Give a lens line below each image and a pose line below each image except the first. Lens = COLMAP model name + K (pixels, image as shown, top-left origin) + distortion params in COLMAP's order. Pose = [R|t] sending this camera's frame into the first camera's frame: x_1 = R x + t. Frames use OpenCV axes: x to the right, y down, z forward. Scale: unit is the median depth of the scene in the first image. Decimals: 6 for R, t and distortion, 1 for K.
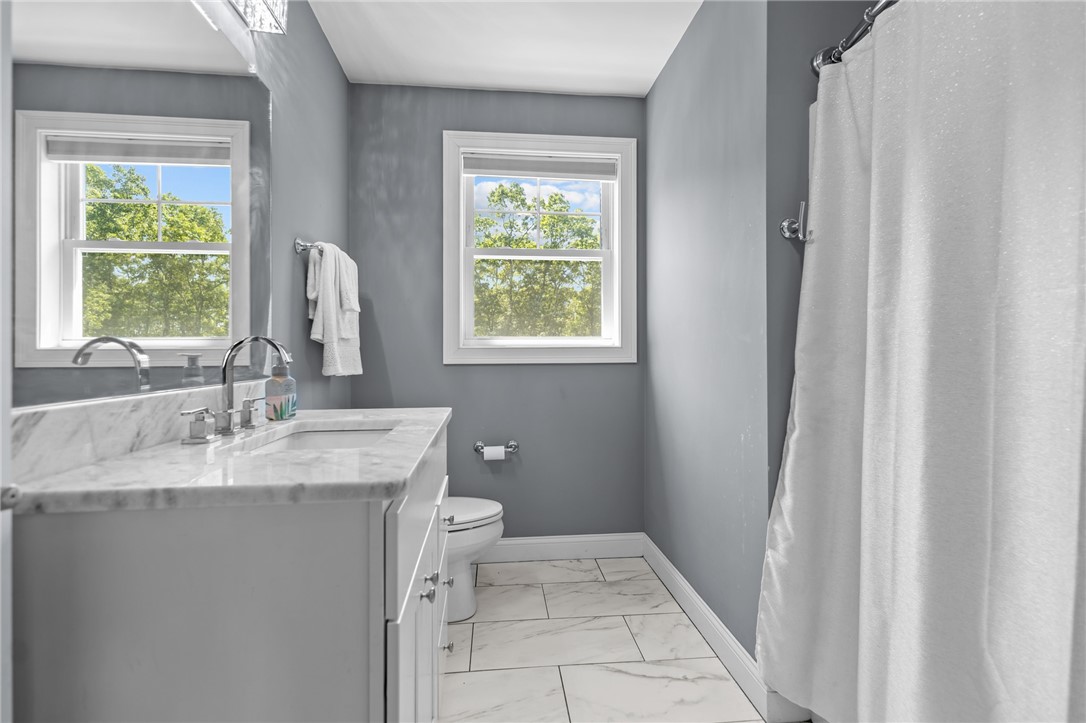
lens RADIAL K [[508.1, 0, 540.8], [0, 508.1, 355.7], [0, 0, 1]] dist [0.009284, -0.004067]
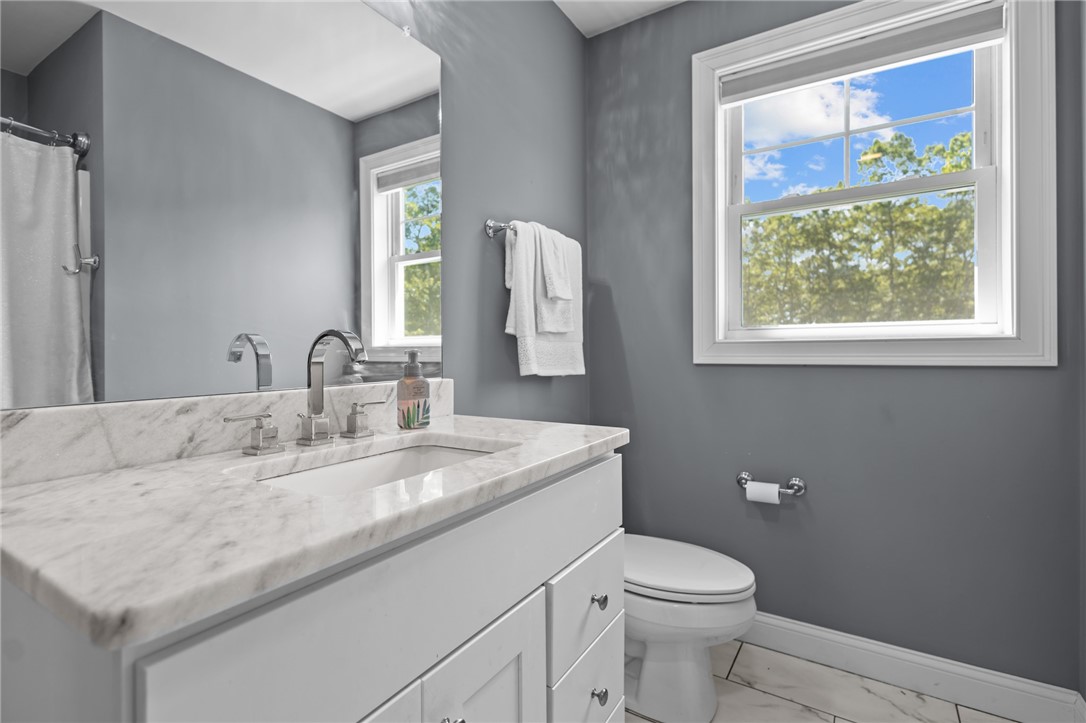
lens RADIAL K [[508.1, 0, 548.1], [0, 508.1, 350.9], [0, 0, 1]] dist [0.009284, -0.004067]
pose [[0.784807, -0.000260, -0.619740, 0.110121], [-0.000759, 0.999999, -0.001381, -0.001089], [0.619740, 0.001554, 0.784806, 0.272524]]
